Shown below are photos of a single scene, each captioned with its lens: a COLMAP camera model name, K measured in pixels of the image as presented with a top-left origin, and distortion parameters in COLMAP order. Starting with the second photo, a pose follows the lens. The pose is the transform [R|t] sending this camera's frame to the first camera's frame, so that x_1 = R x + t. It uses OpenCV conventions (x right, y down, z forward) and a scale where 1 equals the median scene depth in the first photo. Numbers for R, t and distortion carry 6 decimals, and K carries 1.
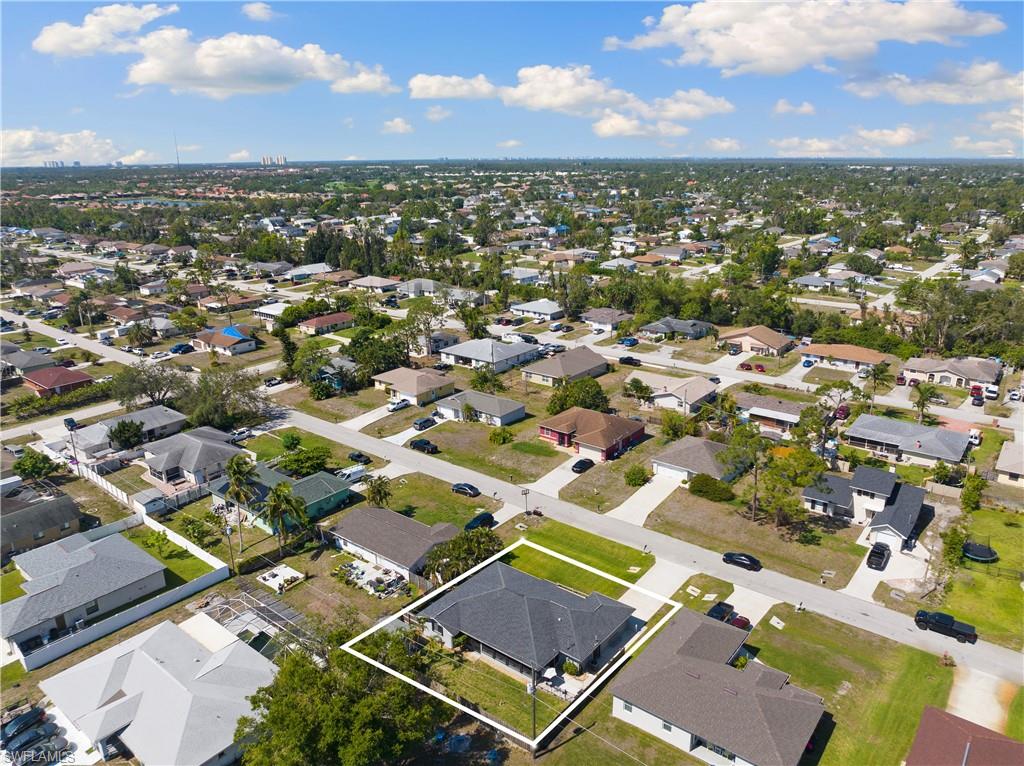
lens RADIAL K [[718.7, 0, 512.0], [0, 718.7, 383.0], [0, 0, 1]] dist [-0.010999, -0.046420]
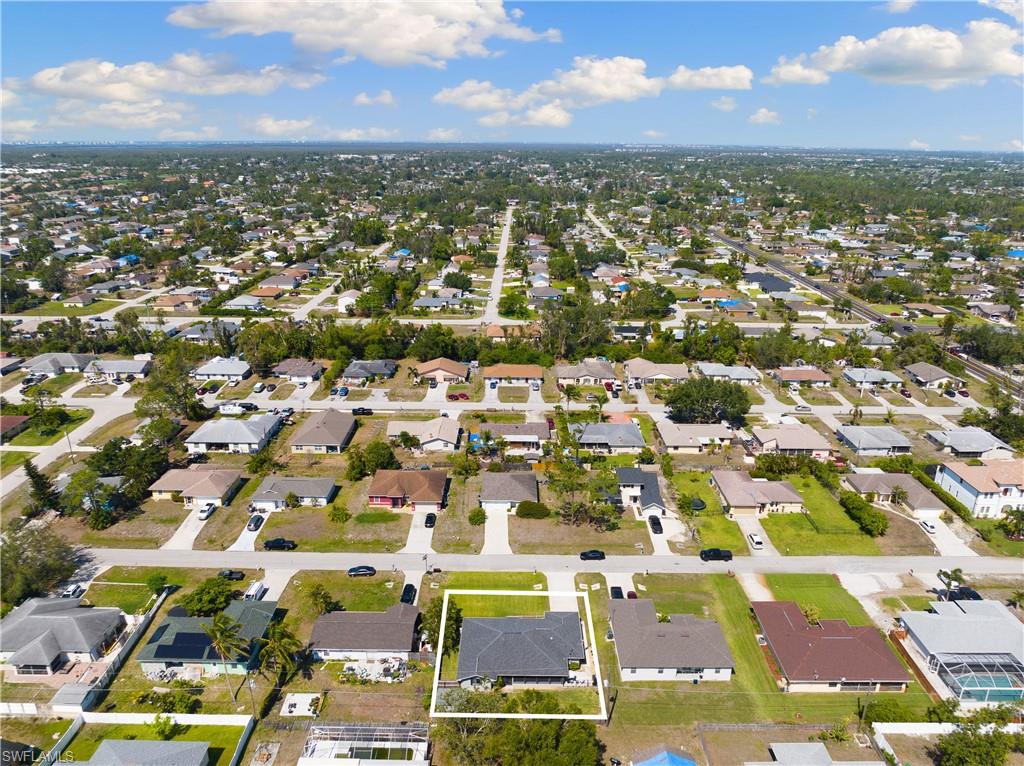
lens RADIAL K [[718.7, 0, 512.0], [0, 718.7, 383.0], [0, 0, 1]] dist [-0.010999, -0.046420]
pose [[0.786325, -0.182886, 0.590123, -0.434922], [0.170804, 0.982305, 0.076835, -0.170502], [-0.593733, 0.040378, 0.803648, -0.069426]]
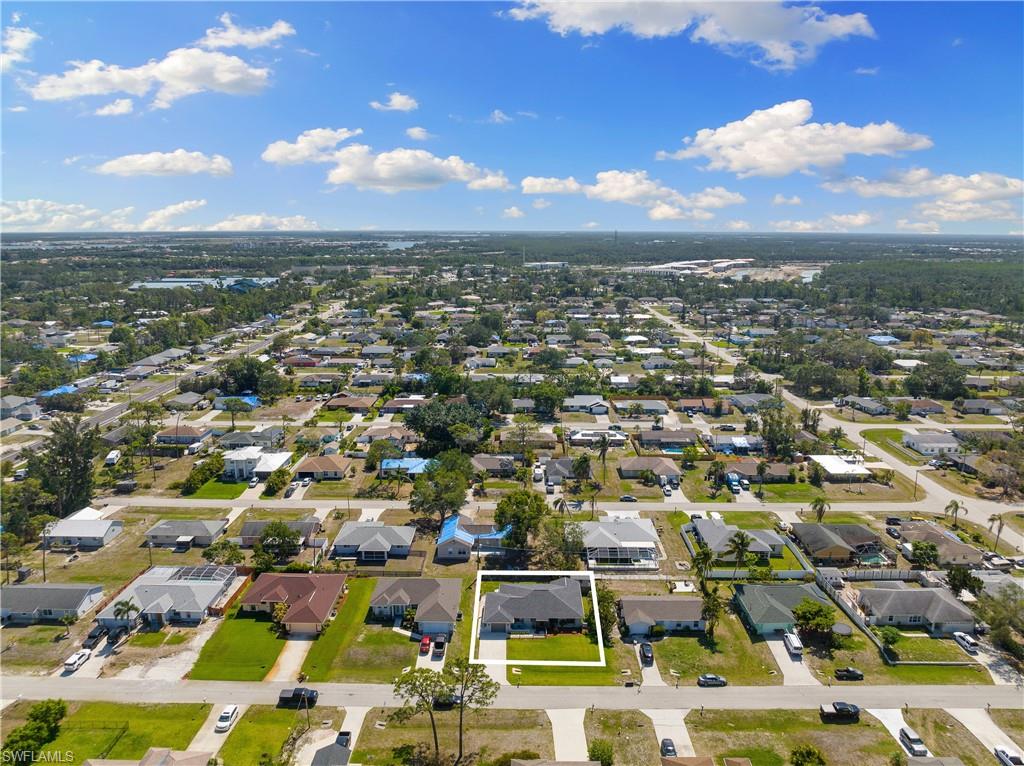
lens RADIAL K [[718.7, 0, 512.0], [0, 718.7, 383.0], [0, 0, 1]] dist [-0.010999, -0.046420]
pose [[-0.785063, 0.133415, -0.604877, 0.637350], [-0.188181, 0.879001, 0.438115, -0.551807], [0.590139, 0.457774, -0.664965, 1.152448]]
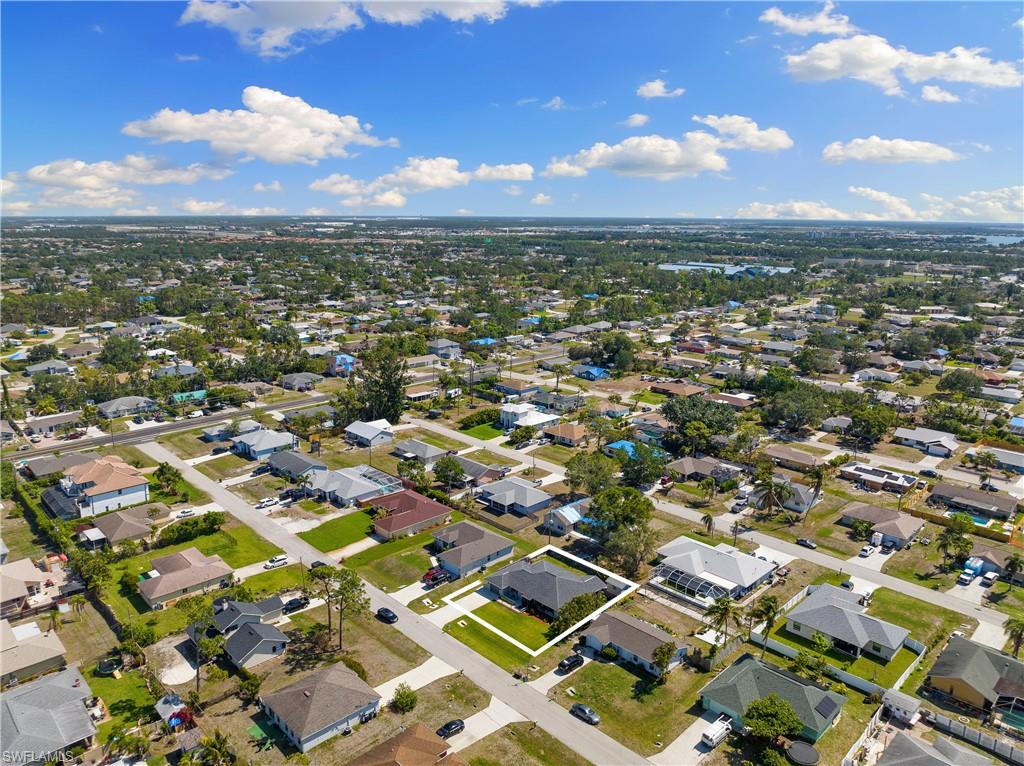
lens RADIAL K [[729.1, 0, 512.0], [0, 729.1, 383.0], [0, 0, 1]] dist [-0.026907, -0.003144]
pose [[-0.992327, -0.030521, 0.119811, -0.060804], [0.035228, 0.859085, 0.510620, -0.627826], [-0.118512, 0.510923, -0.851418, 1.398566]]
